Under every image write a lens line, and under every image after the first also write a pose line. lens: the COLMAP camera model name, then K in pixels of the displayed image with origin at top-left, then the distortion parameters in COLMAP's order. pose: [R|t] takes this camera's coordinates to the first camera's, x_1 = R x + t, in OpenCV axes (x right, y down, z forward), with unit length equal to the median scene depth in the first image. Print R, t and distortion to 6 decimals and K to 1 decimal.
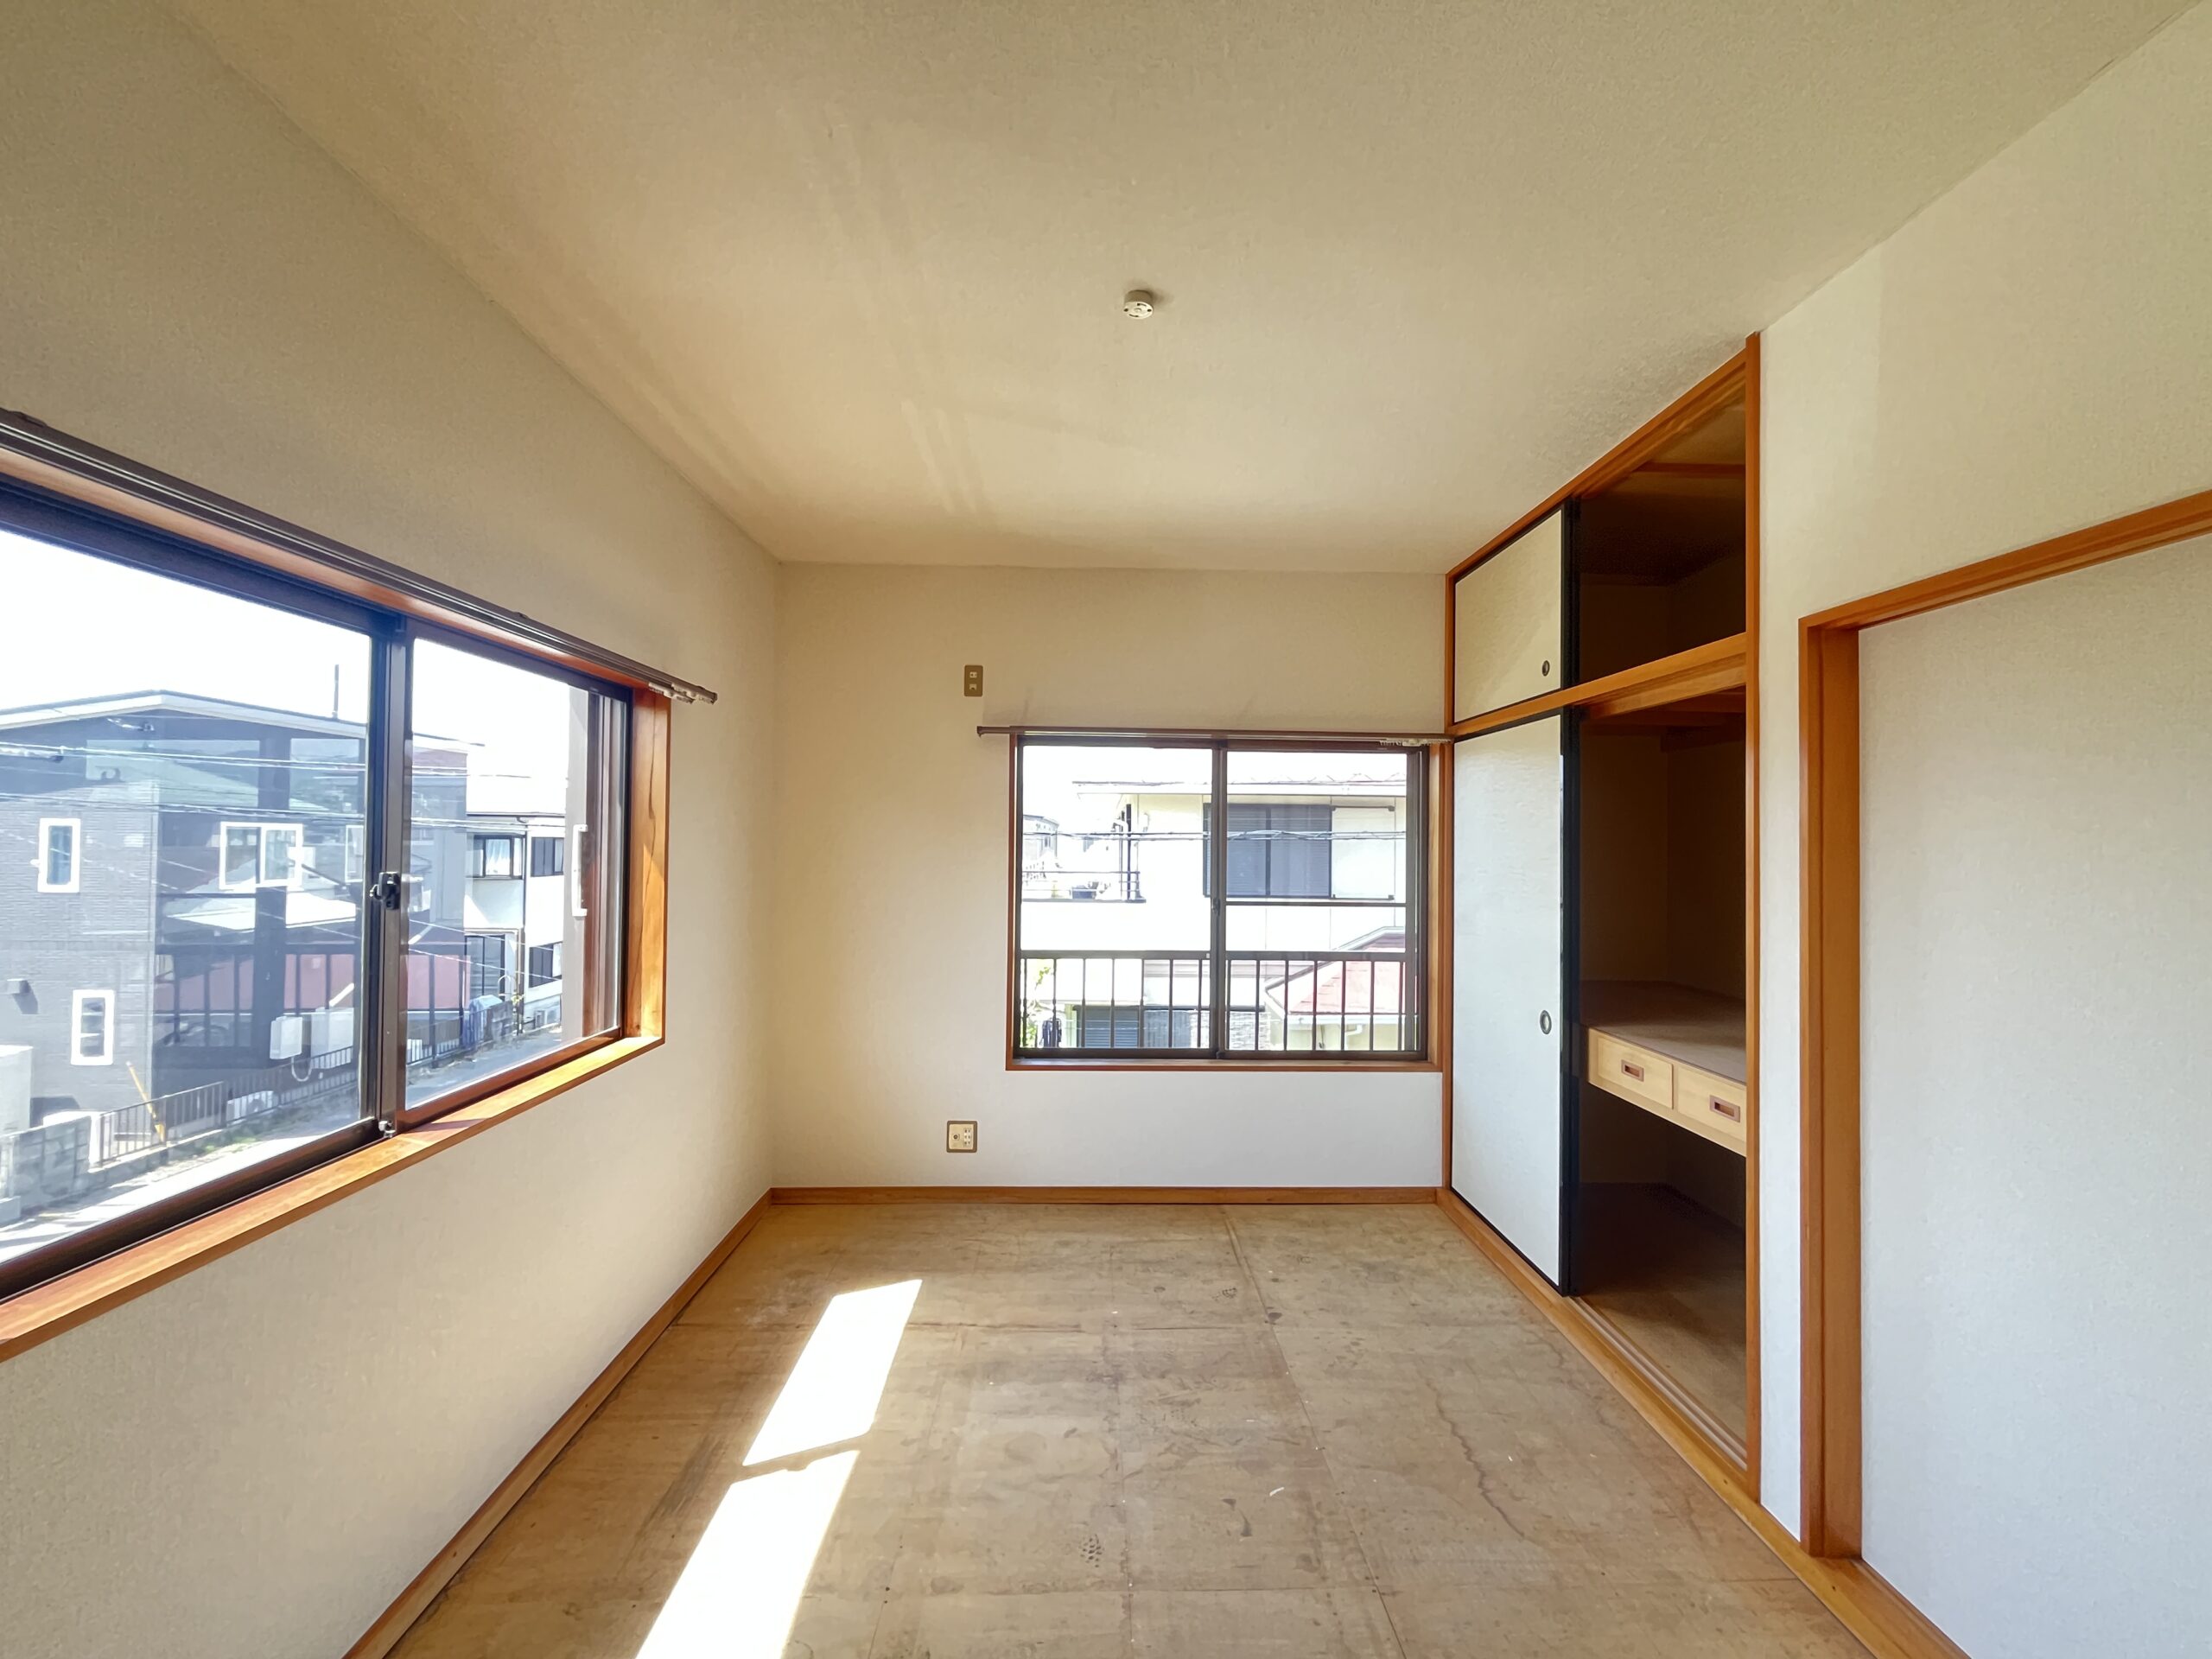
lens RADIAL K [[899.7, 0, 1106.5], [0, 899.7, 830.4], [0, 0, 1]] dist [-0.001992, 0.000304]
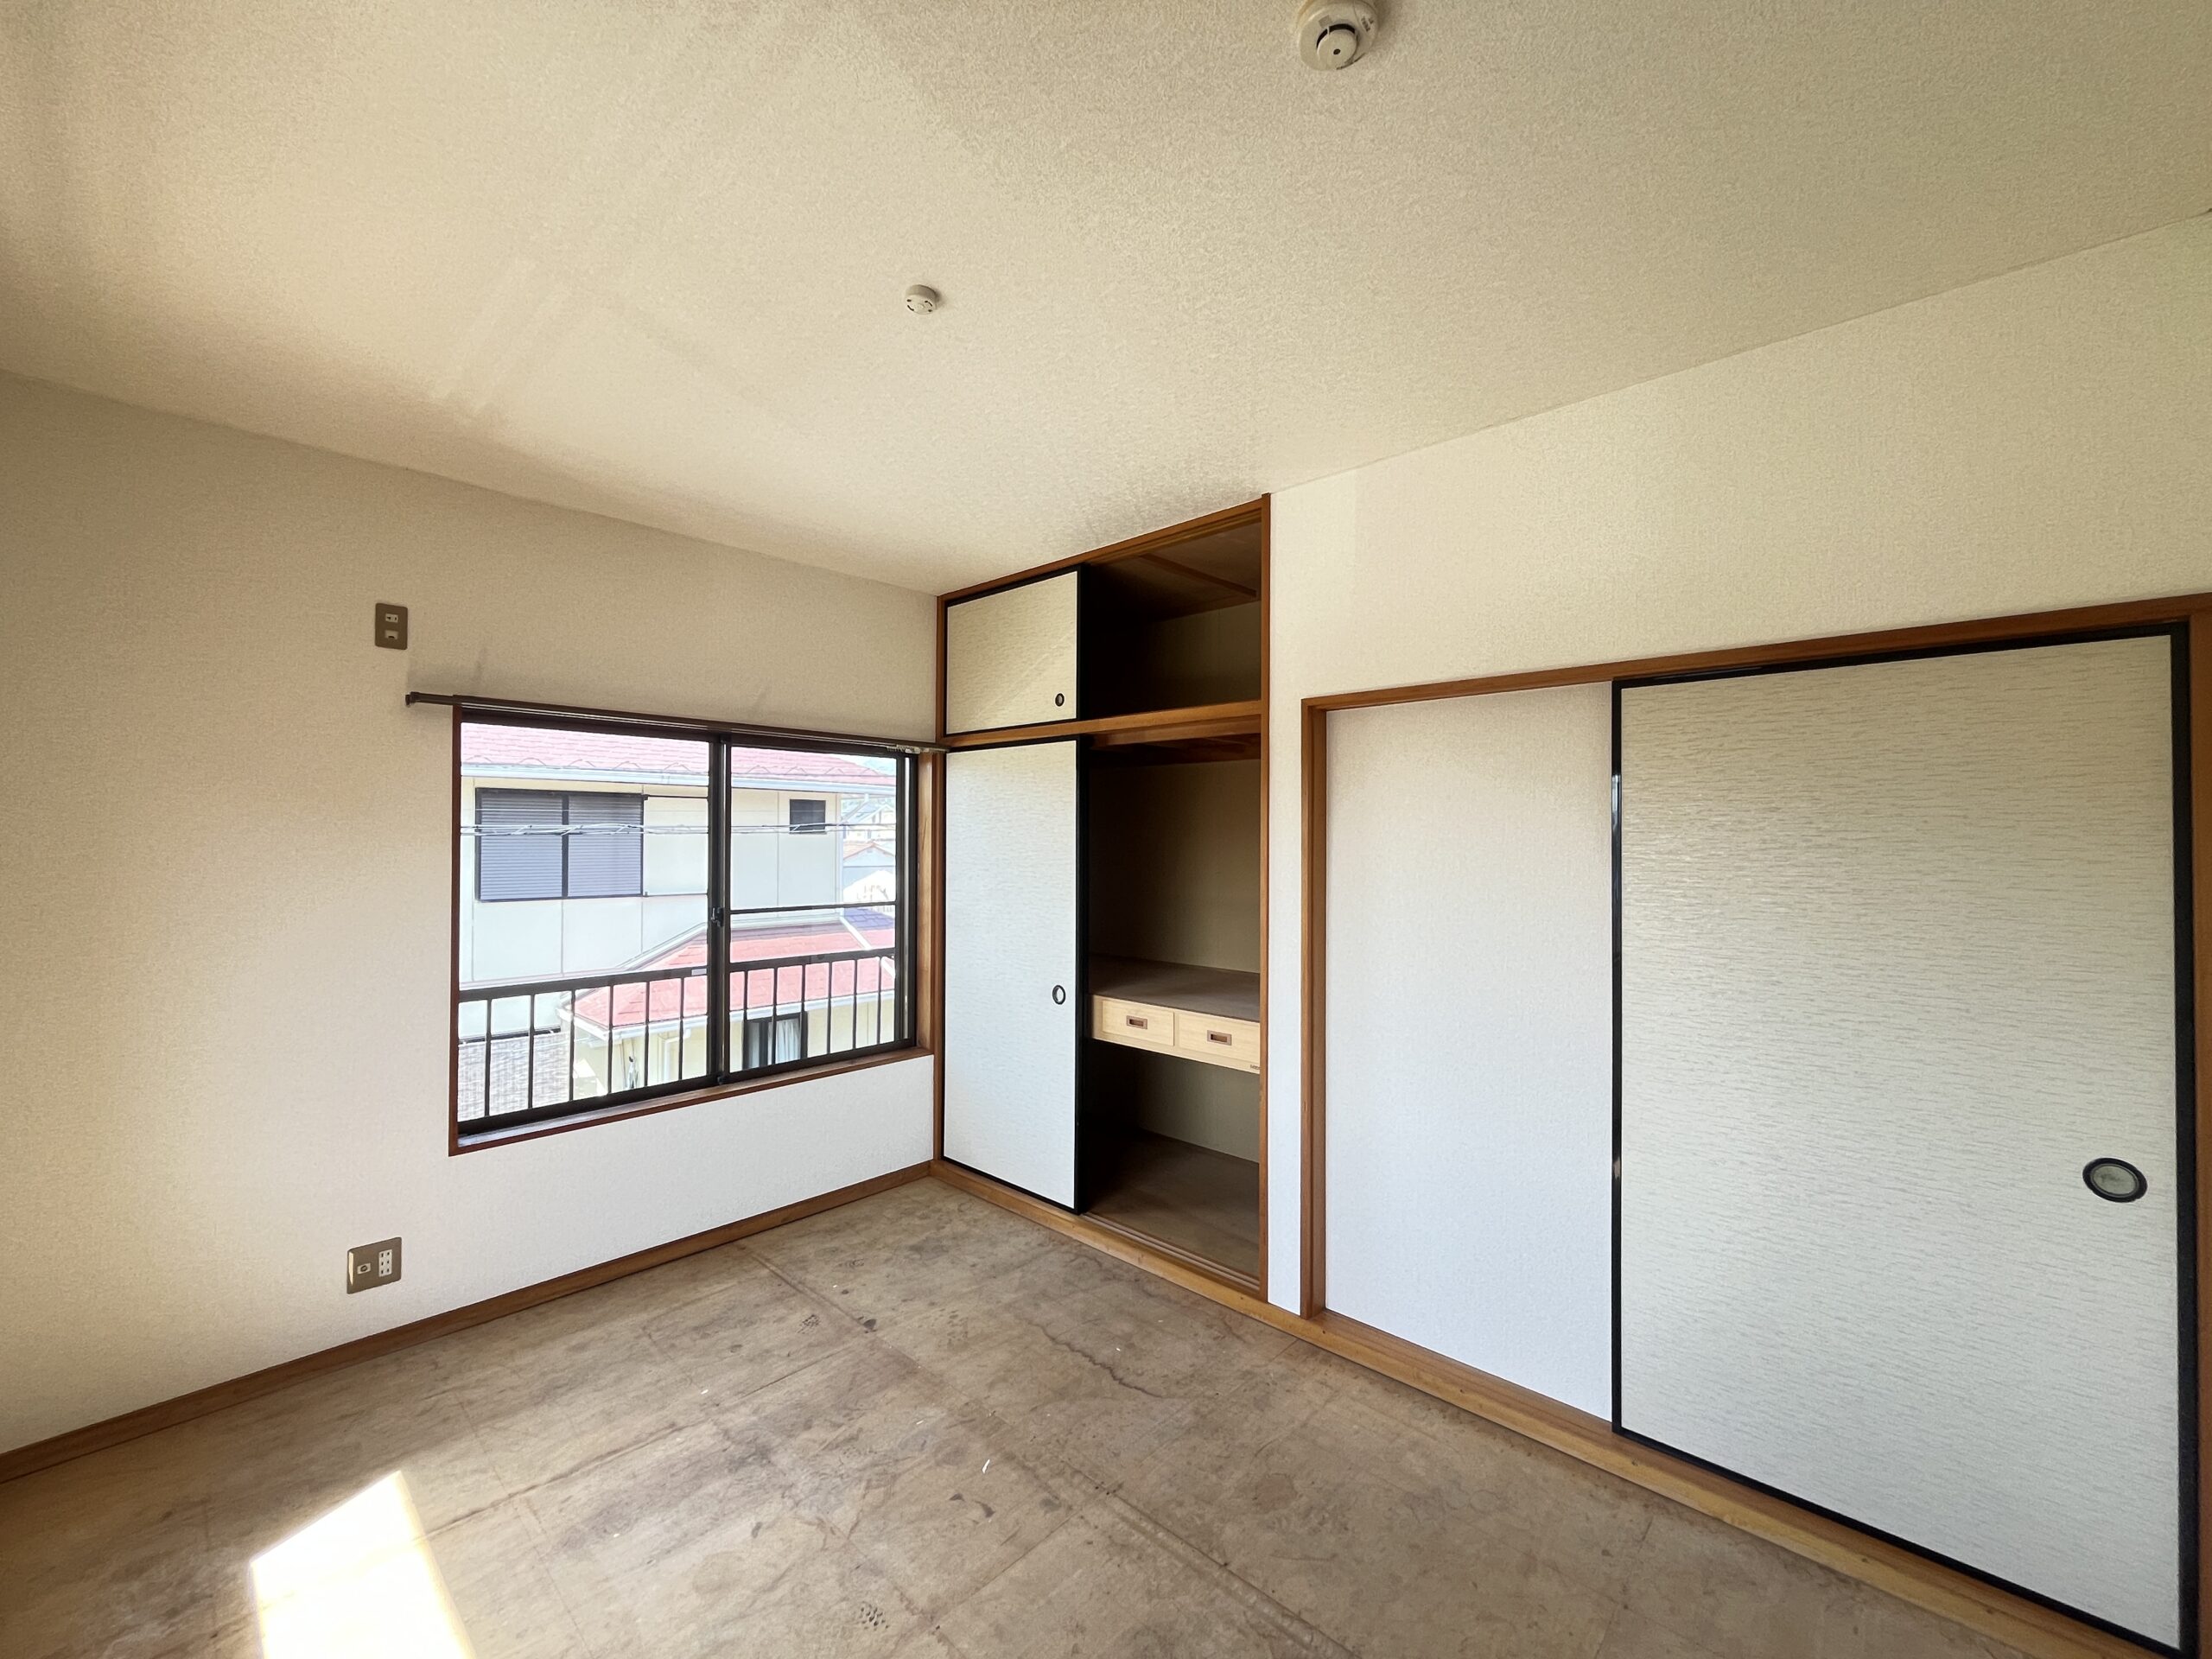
lens RADIAL K [[899.7, 0, 1106.5], [0, 899.7, 830.4], [0, 0, 1]] dist [-0.001992, 0.000304]
pose [[0.700725, -0.002186, 0.713428, -0.334989], [-0.007124, 0.999924, 0.010062, -0.019592], [-0.713395, -0.012133, 0.700657, 0.117309]]
